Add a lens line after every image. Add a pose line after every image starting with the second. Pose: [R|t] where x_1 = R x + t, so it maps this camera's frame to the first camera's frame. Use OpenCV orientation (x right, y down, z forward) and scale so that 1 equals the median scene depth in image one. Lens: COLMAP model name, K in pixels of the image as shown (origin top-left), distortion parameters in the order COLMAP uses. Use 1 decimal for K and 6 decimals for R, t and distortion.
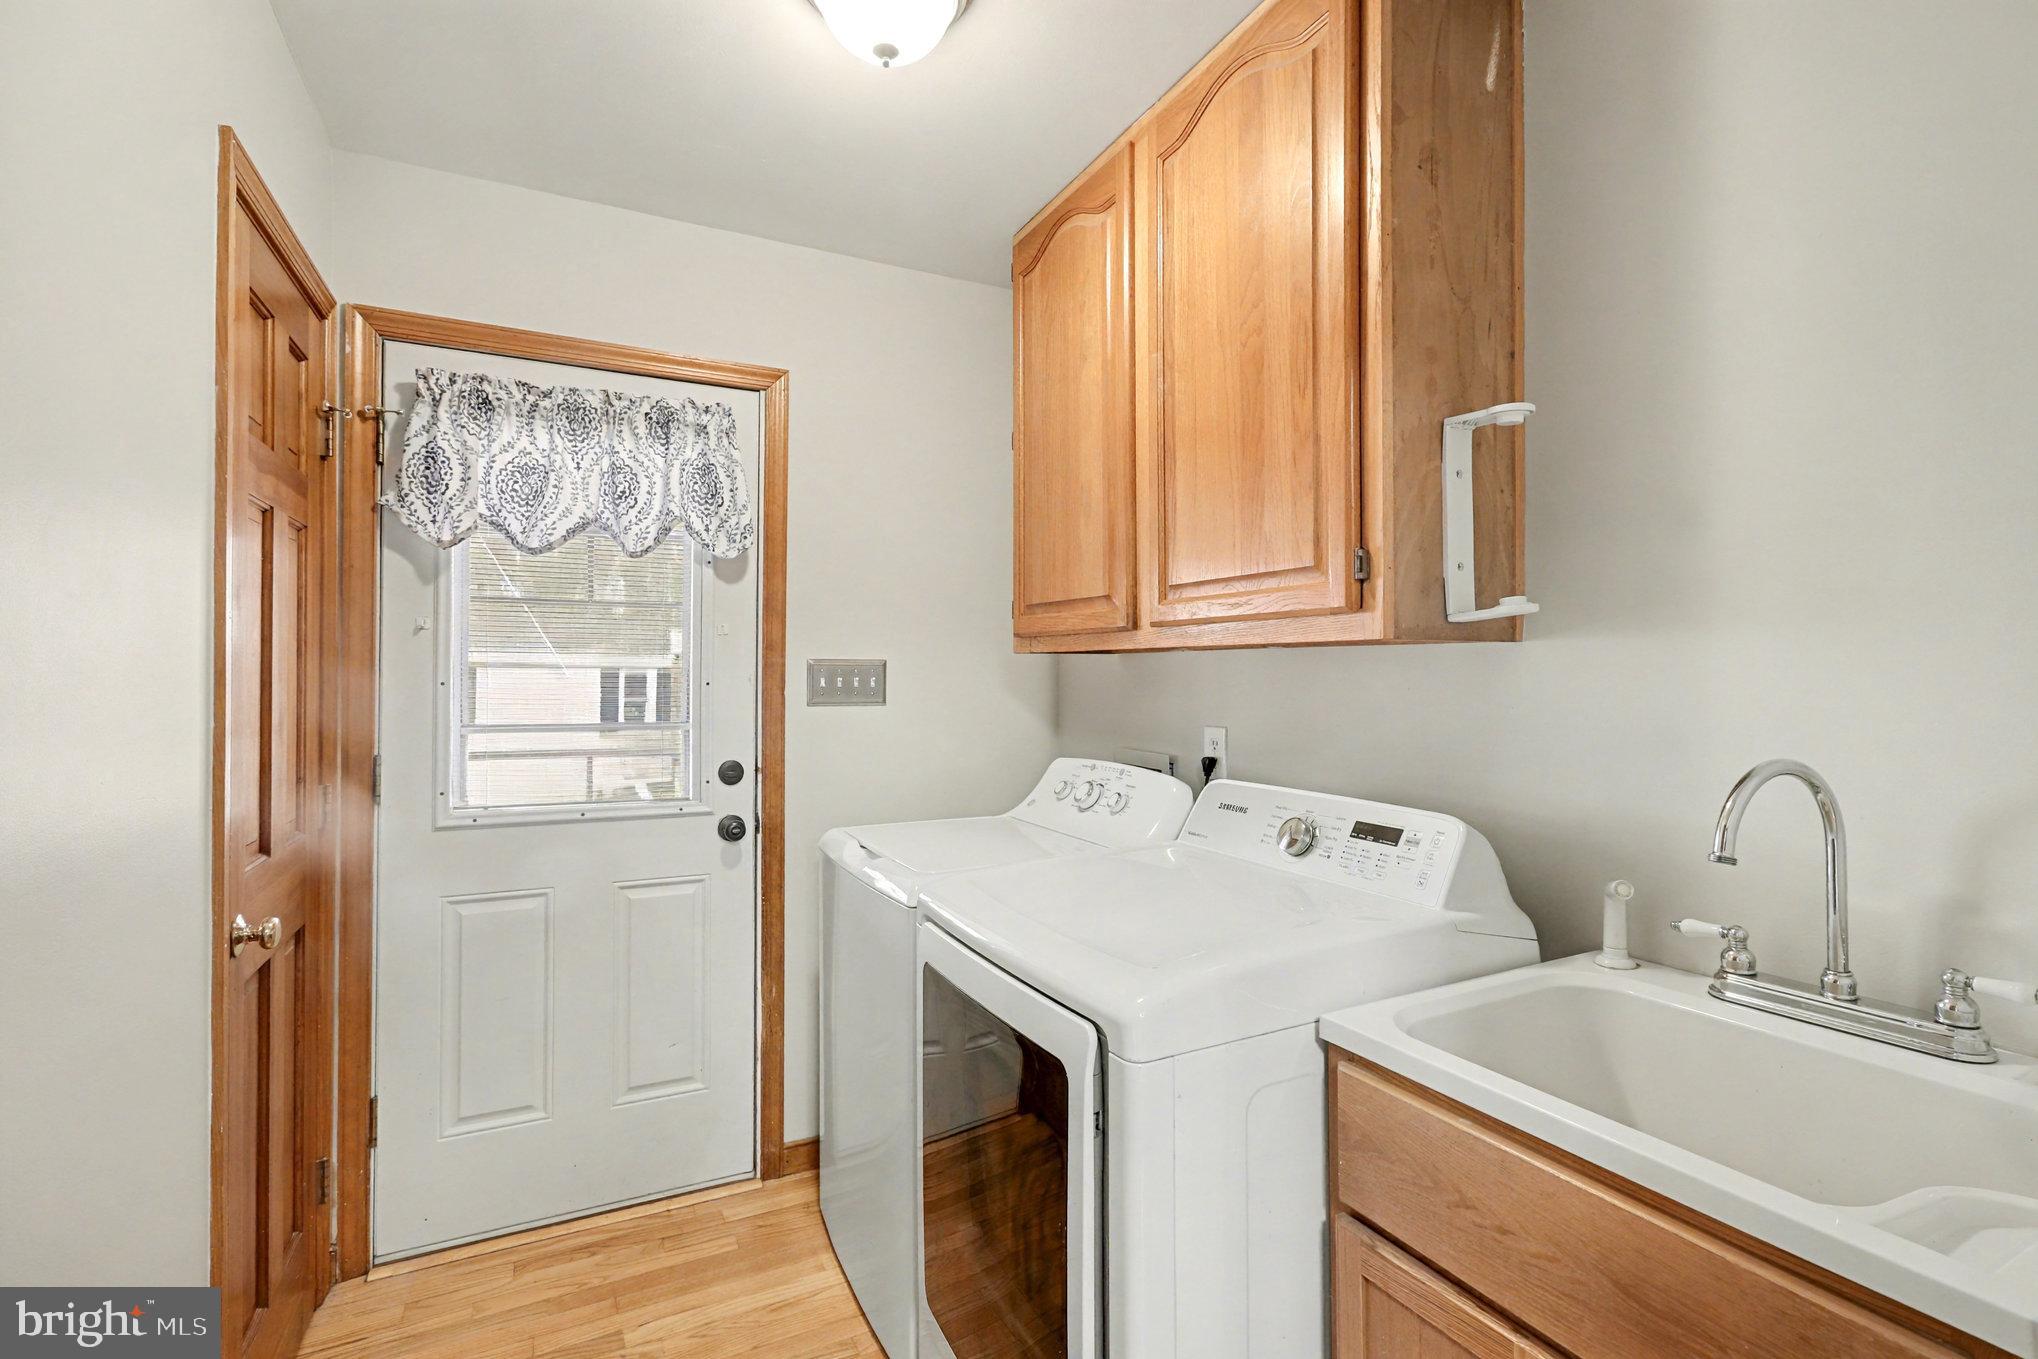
lens RADIAL K [[965.2, 0, 1029.8], [0, 965.2, 666.0], [0, 0, 1]] dist [-0.010734, -0.000311]
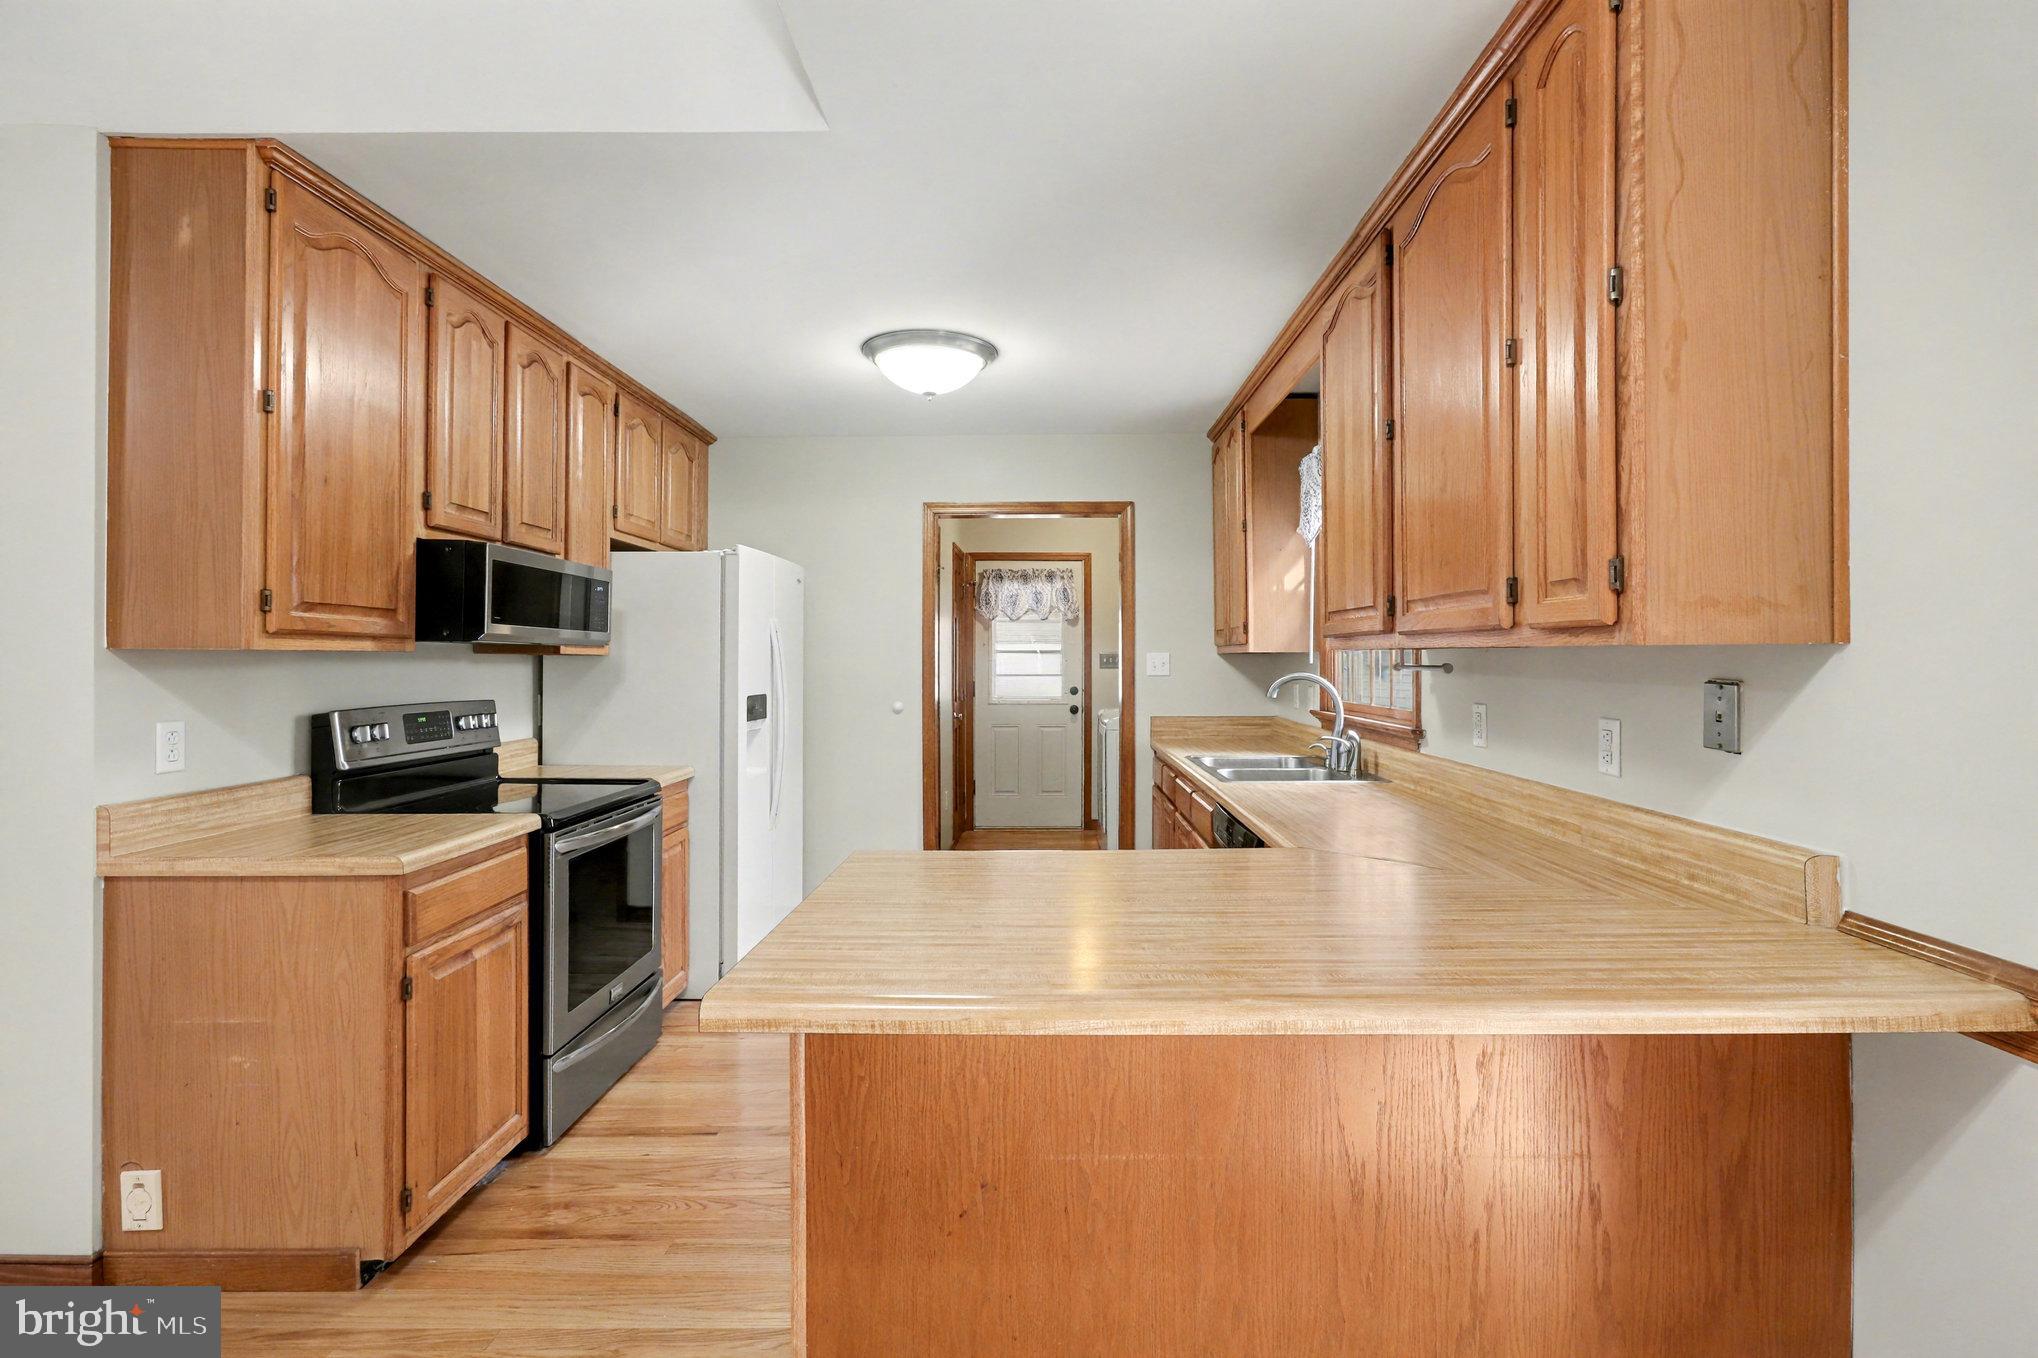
lens RADIAL K [[965.2, 0, 1032.9], [0, 965.2, 657.4], [0, 0, 1]] dist [-0.010734, -0.000311]
pose [[0.873207, -0.002151, -0.487345, 1.050019], [0.006235, 0.999958, 0.006758, -0.013464], [0.487310, -0.008940, 0.873183, -1.689965]]
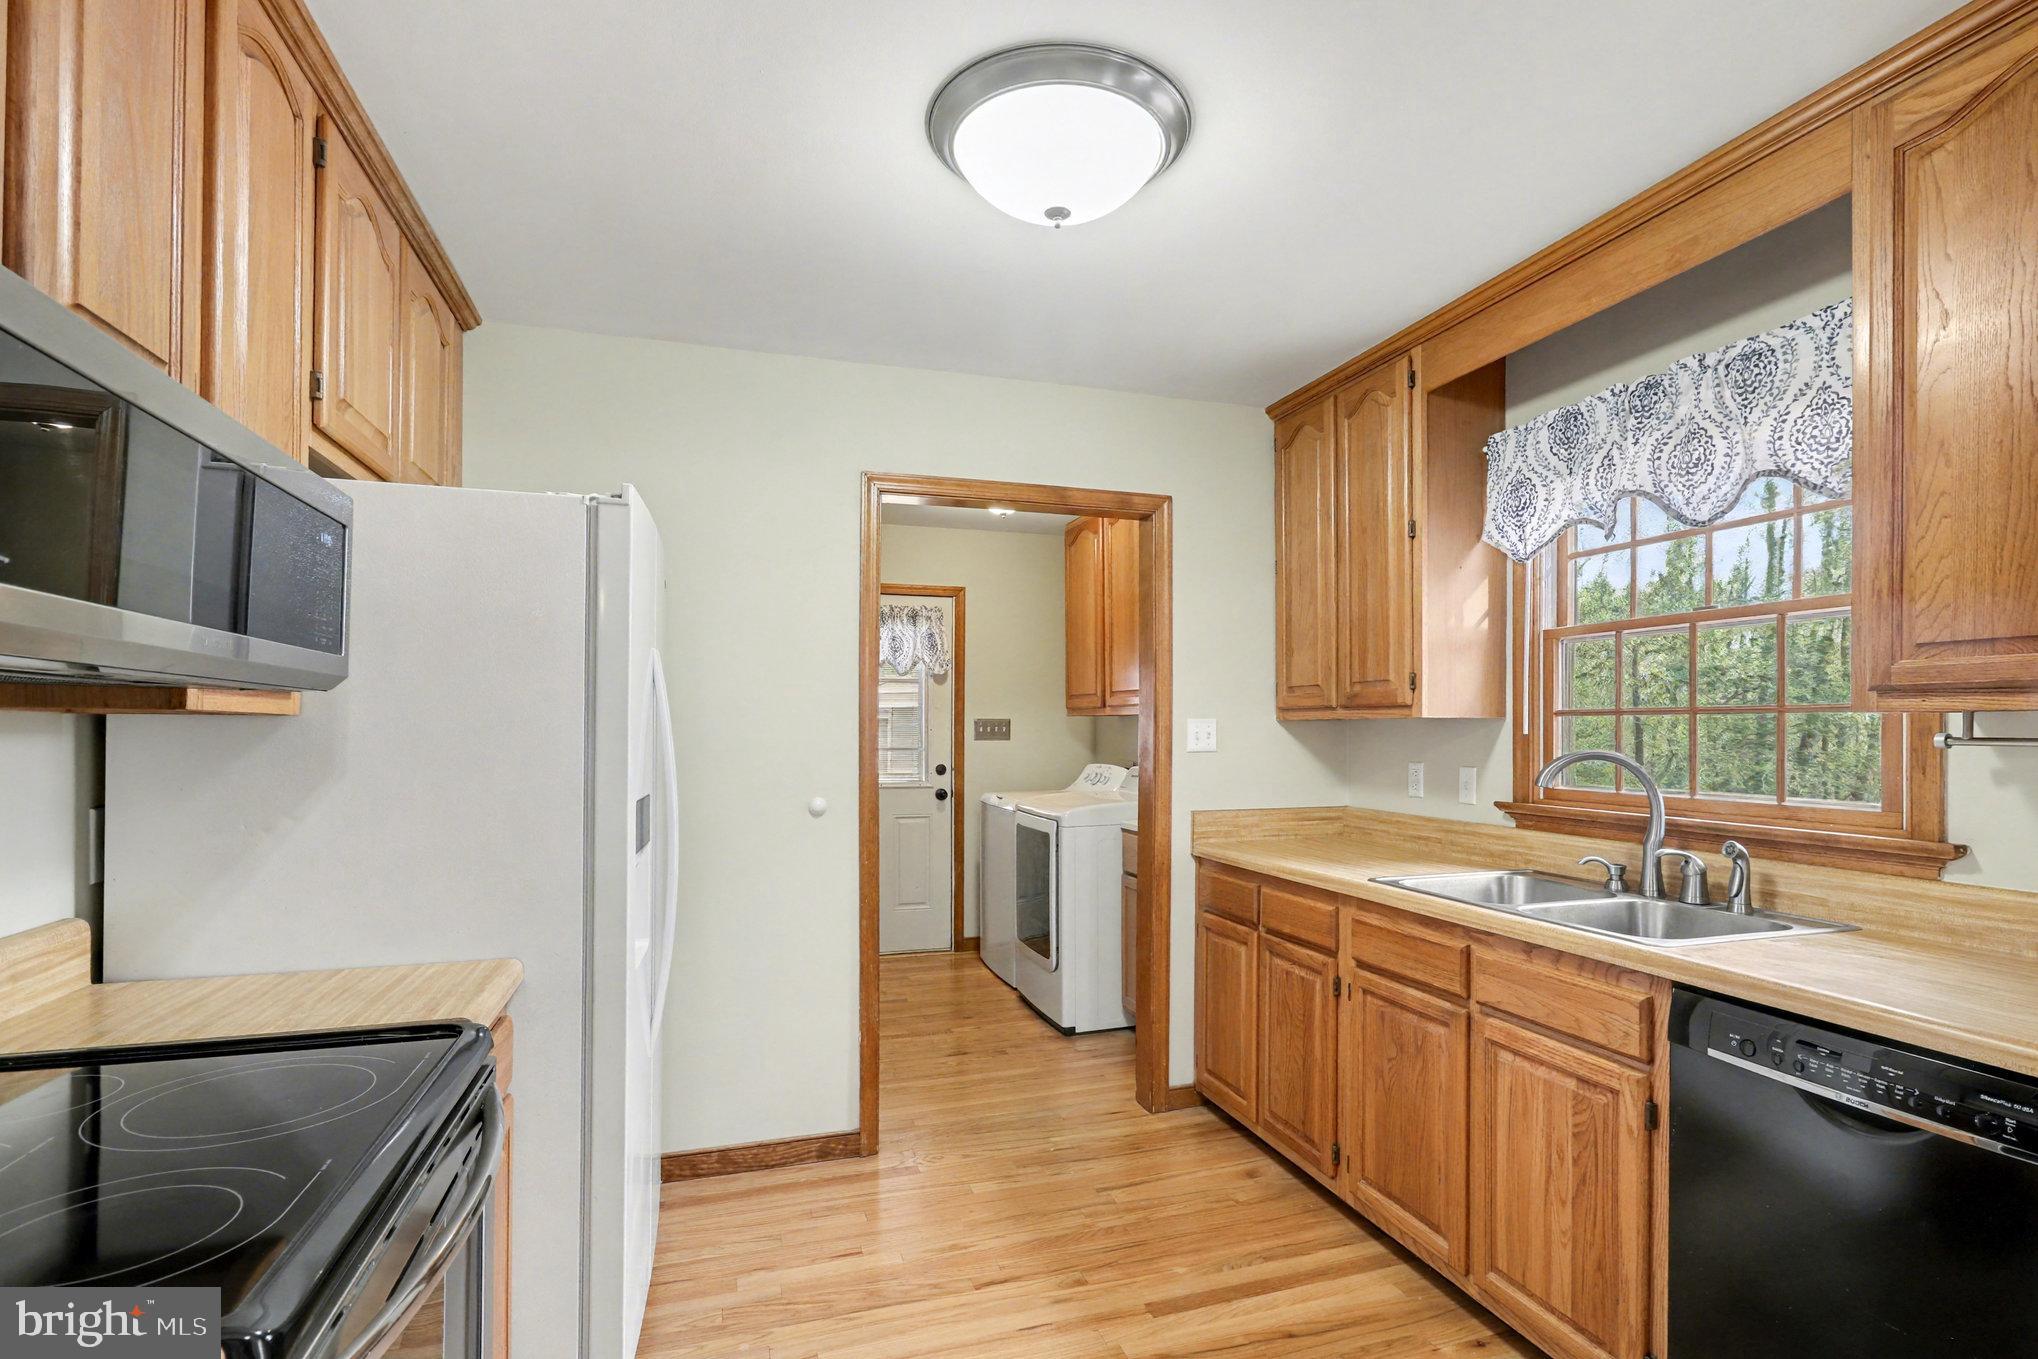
lens RADIAL K [[965.2, 0, 1015.0], [0, 965.2, 725.3], [0, 0, 1]] dist [-0.010734, -0.000311]
pose [[0.985737, 0.000314, -0.168290, 0.241680], [0.000872, 0.999975, 0.006975, -0.007705], [0.168288, -0.007022, 0.985713, -1.206063]]
